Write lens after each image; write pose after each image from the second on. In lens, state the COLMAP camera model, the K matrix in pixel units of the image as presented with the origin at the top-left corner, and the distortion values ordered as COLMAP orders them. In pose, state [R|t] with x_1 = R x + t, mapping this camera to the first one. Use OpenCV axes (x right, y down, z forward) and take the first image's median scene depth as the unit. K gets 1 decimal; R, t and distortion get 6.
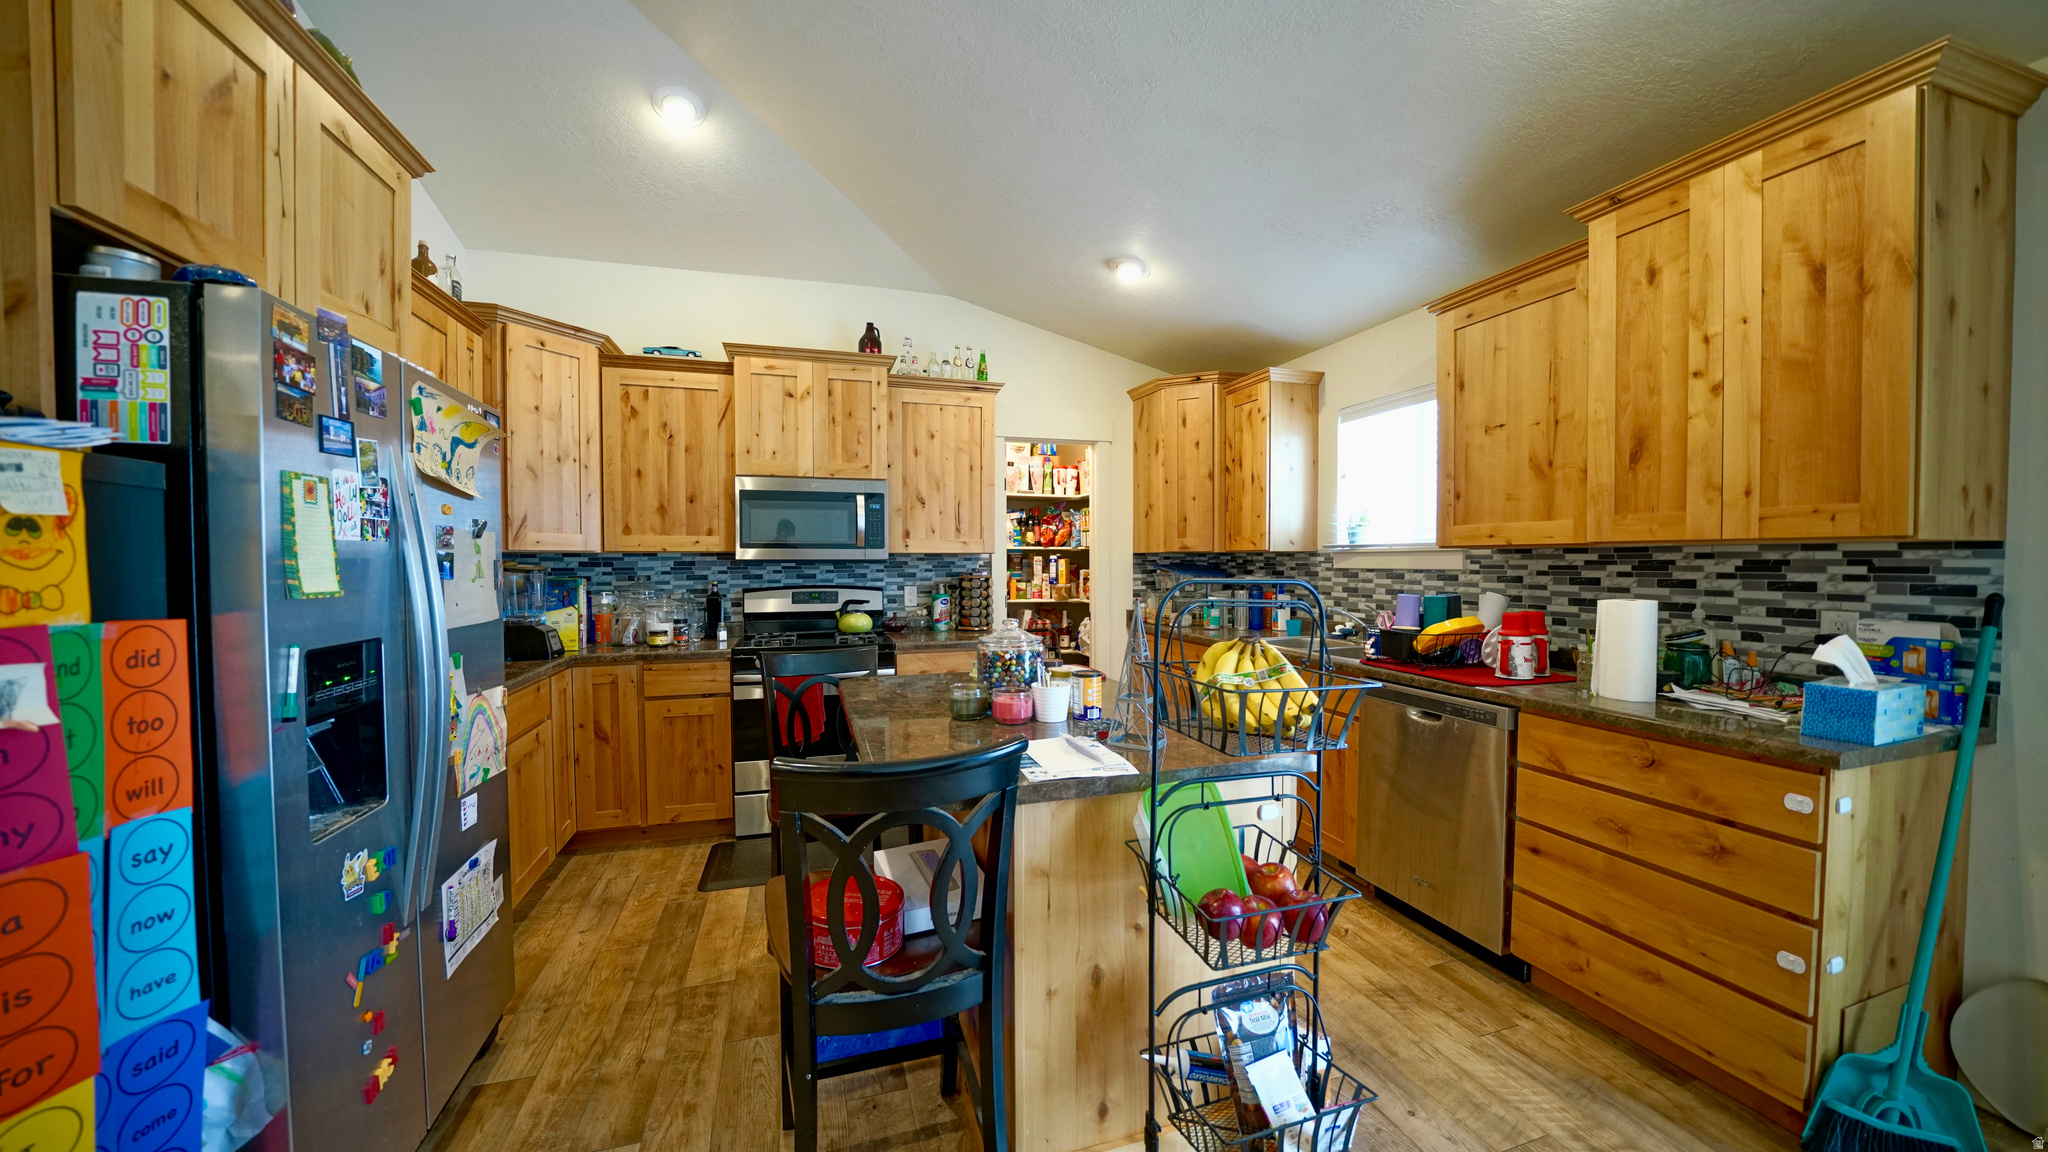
lens RADIAL K [[694.3, 0, 1021.4], [0, 694.3, 572.0], [0, 0, 1]] dist [-0.016561, -0.000076]
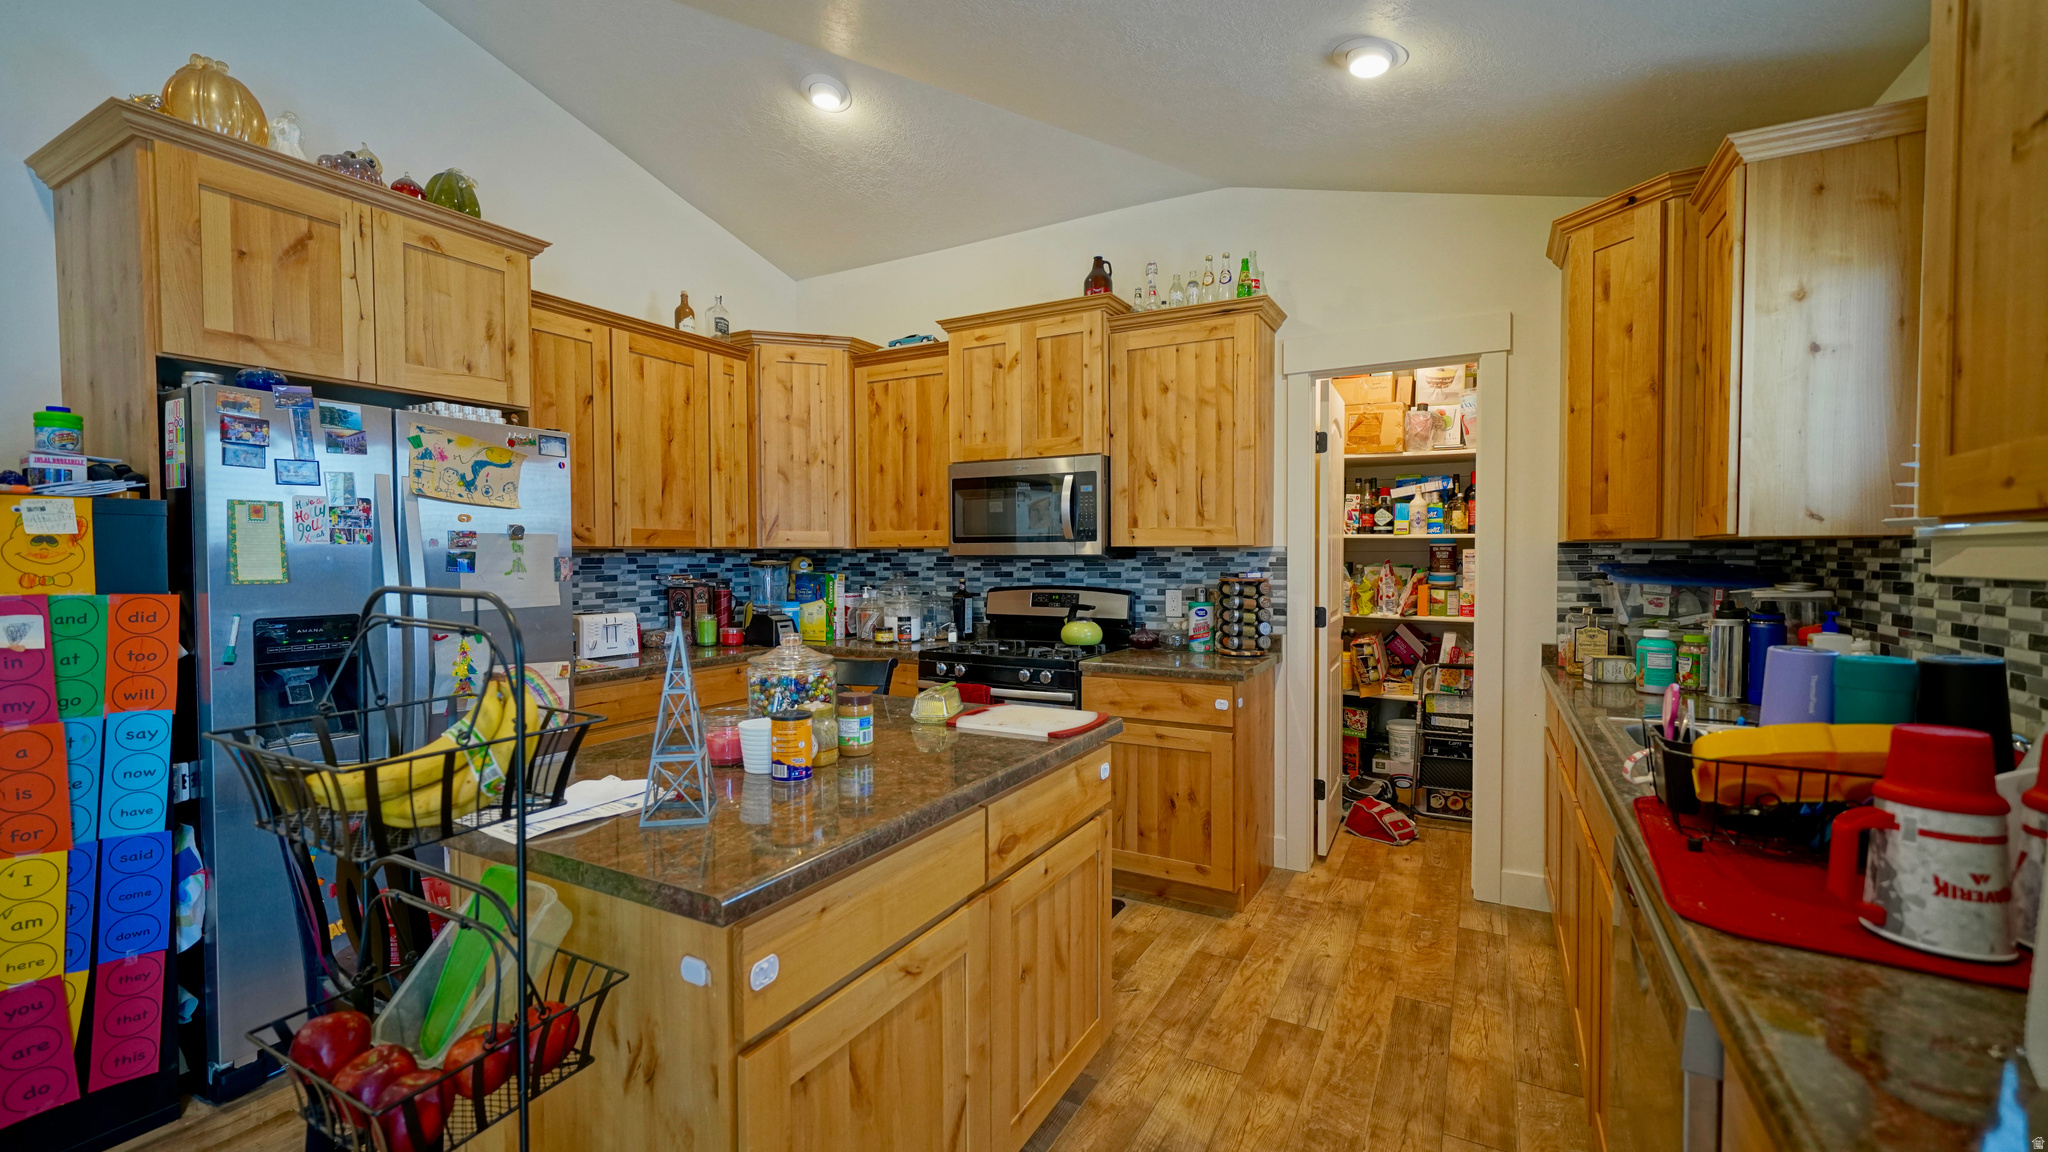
lens RADIAL K [[846.5, 0, 1028.1], [0, 846.5, 574.3], [0, 0, 1]] dist [0.004126, 0.000083]
pose [[0.698433, 0.016136, -0.715494, 0.462818], [-0.010770, 0.999870, 0.012036, -0.007241], [0.715595, -0.000701, 0.698515, 0.288739]]
